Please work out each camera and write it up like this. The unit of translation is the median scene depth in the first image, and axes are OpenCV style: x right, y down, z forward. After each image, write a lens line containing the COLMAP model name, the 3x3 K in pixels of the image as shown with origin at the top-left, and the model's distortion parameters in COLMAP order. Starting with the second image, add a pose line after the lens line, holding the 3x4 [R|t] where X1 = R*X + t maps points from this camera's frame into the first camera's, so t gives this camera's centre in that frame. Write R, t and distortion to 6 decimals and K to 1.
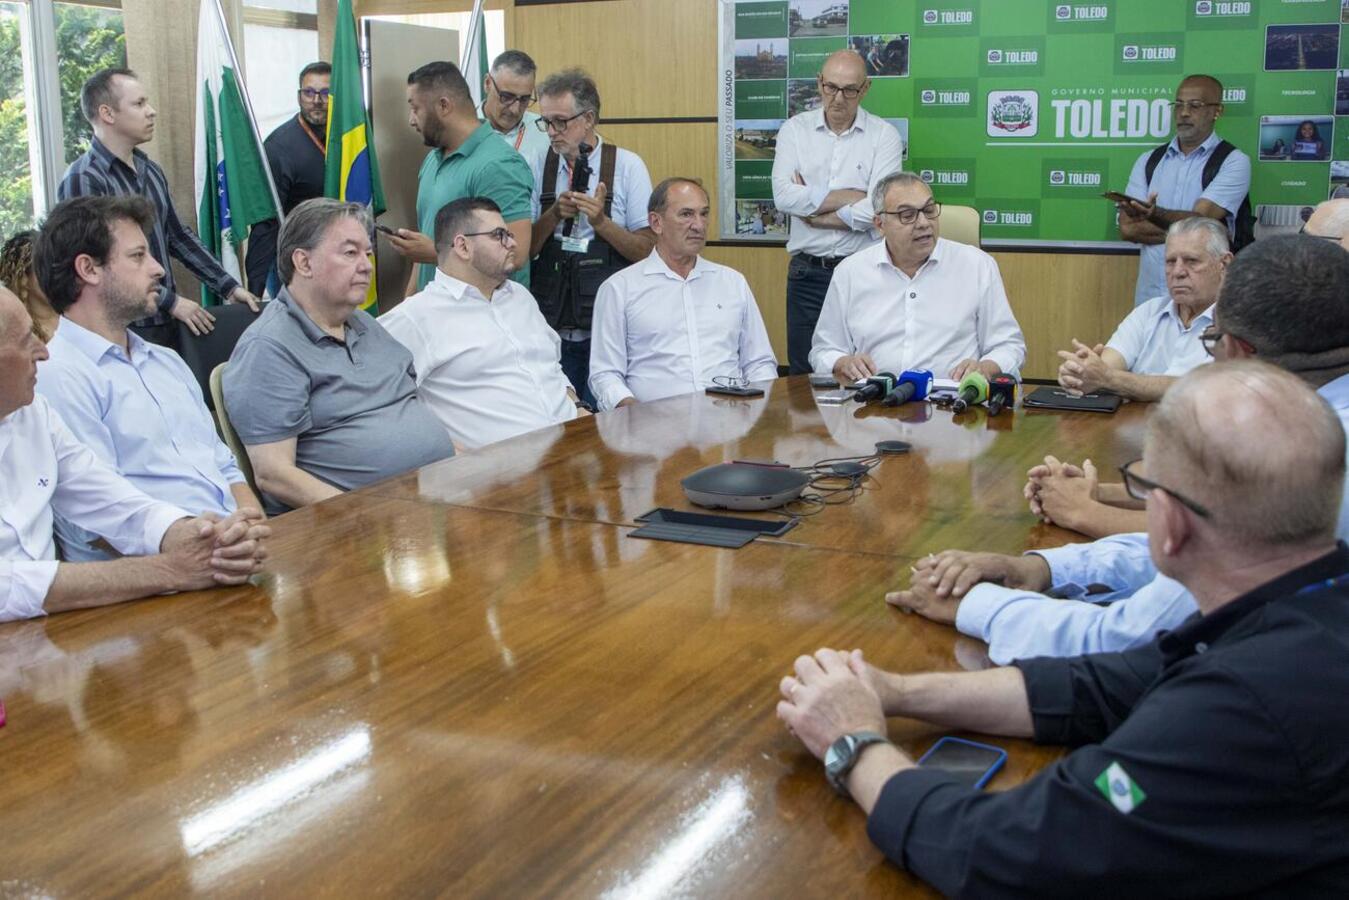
lens RADIAL K [[1539.7, 0, 677.1], [0, 1539.7, 449.8], [0, 0, 1]] dist [-0.002974, 0.000000]
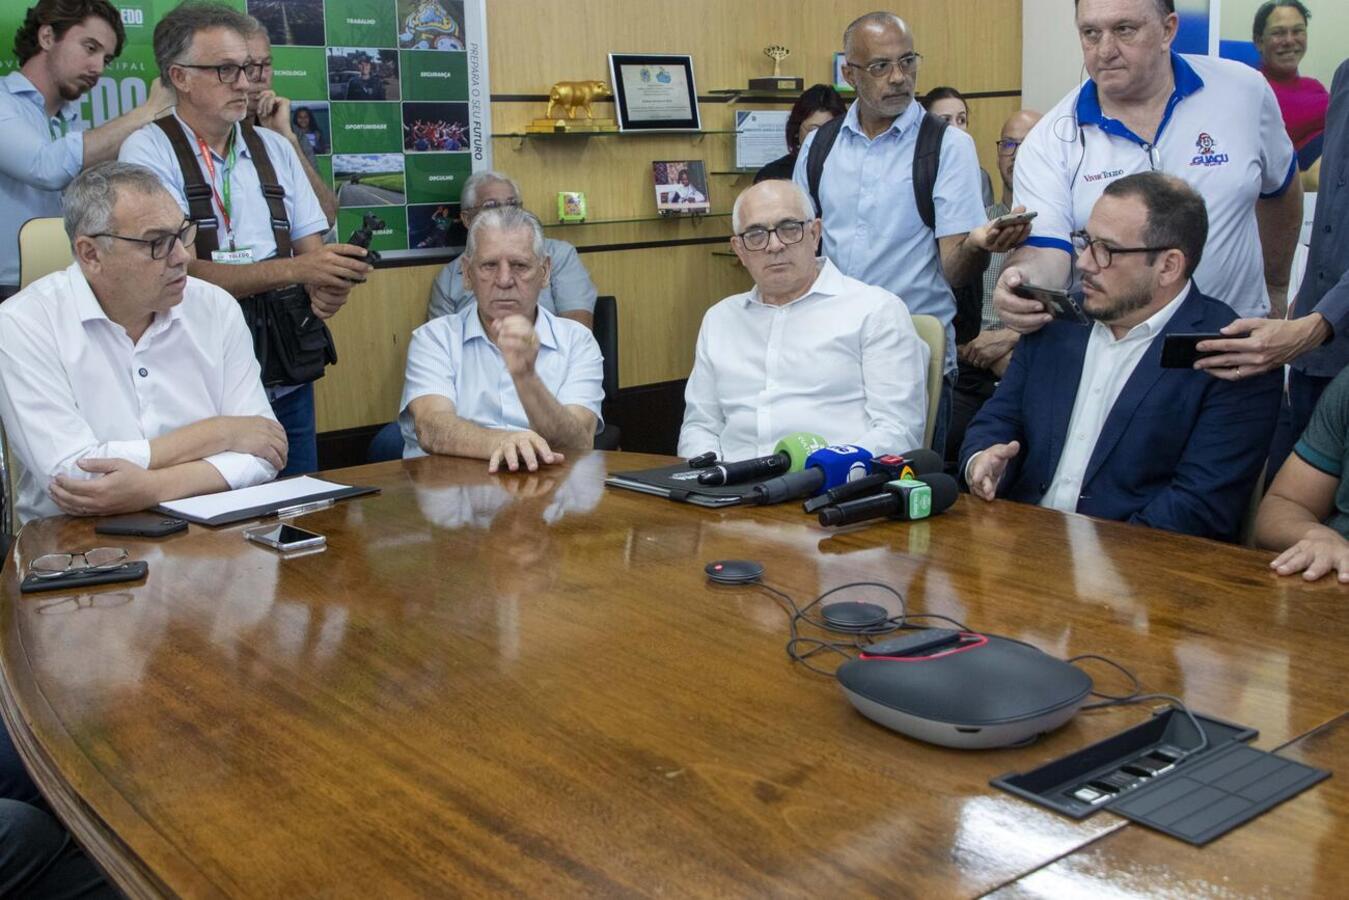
lens RADIAL K [[1539.7, 0, 681.4], [0, 1539.7, 443.2], [0, 0, 1]] dist [-0.002974, 0.000000]
pose [[0.452054, -0.175121, 0.874631, -0.256718], [0.202419, 0.975097, 0.090617, -0.069826], [-0.868719, 0.136079, 0.476245, 0.445691]]
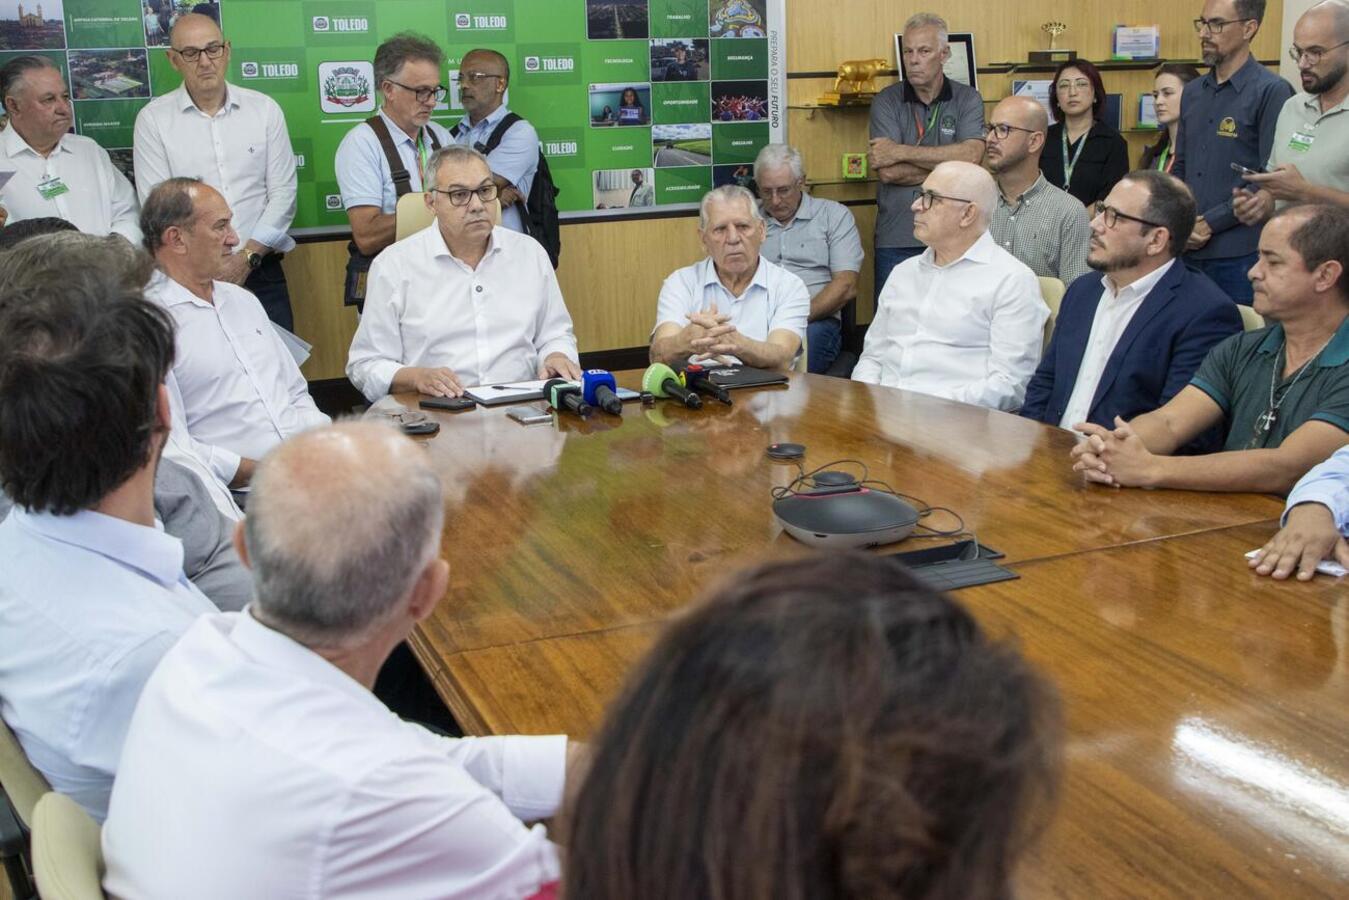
lens RADIAL K [[1539.7, 0, 665.8], [0, 1539.7, 453.8], [0, 0, 1]] dist [-0.002974, 0.000000]
pose [[0.694532, -0.182331, 0.695974, -0.346801], [0.173183, 0.981279, 0.084251, -0.052560], [-0.698307, 0.062016, 0.713107, 0.246788]]
